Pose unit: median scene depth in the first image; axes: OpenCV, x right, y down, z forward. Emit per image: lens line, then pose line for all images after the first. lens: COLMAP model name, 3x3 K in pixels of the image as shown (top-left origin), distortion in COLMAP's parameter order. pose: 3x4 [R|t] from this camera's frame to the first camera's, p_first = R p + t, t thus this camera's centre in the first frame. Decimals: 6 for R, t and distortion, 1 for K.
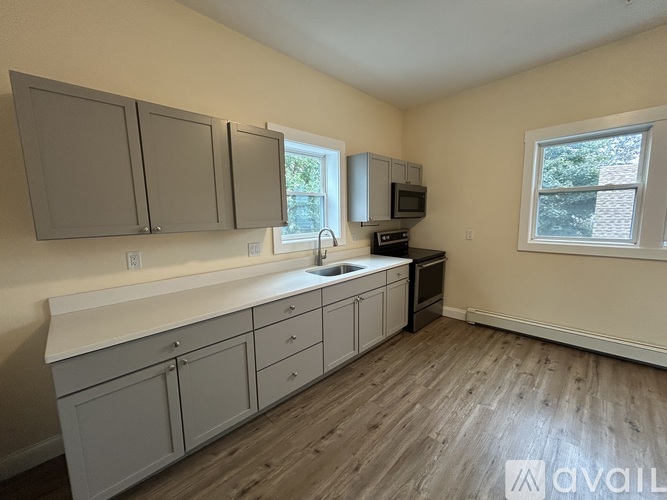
lens RADIAL K [[268.7, 0, 332.6], [0, 268.7, 248.6], [0, 0, 1]] dist [0.001440, 0.000125]
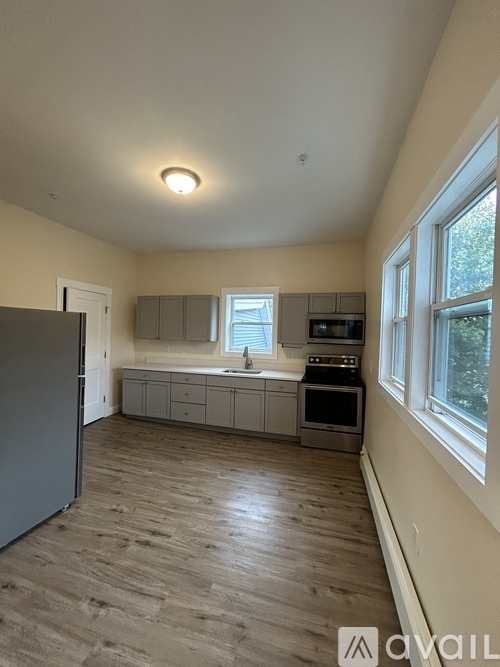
lens RADIAL K [[268.7, 0, 250.0], [0, 268.7, 333.5], [0, 0, 1]] dist [0.001440, 0.000125]
pose [[0.486730, 0.039967, -0.872638, 1.678960], [-0.146110, 0.988605, -0.036218, -0.111242], [0.861247, 0.145129, 0.487023, 0.304628]]
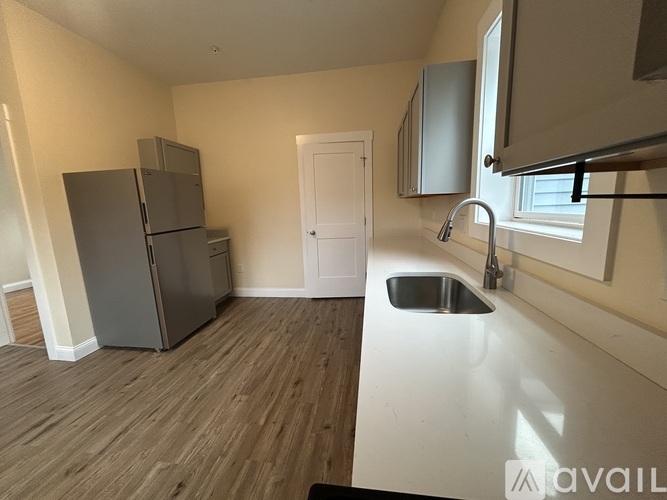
lens RADIAL K [[268.7, 0, 332.6], [0, 268.7, 248.6], [0, 0, 1]] dist [0.001440, 0.000125]
pose [[-0.794425, 0.142998, -0.590289, 0.510075], [-0.029227, 0.961762, 0.272323, -0.137507], [0.606659, 0.233592, -0.759868, 1.496502]]
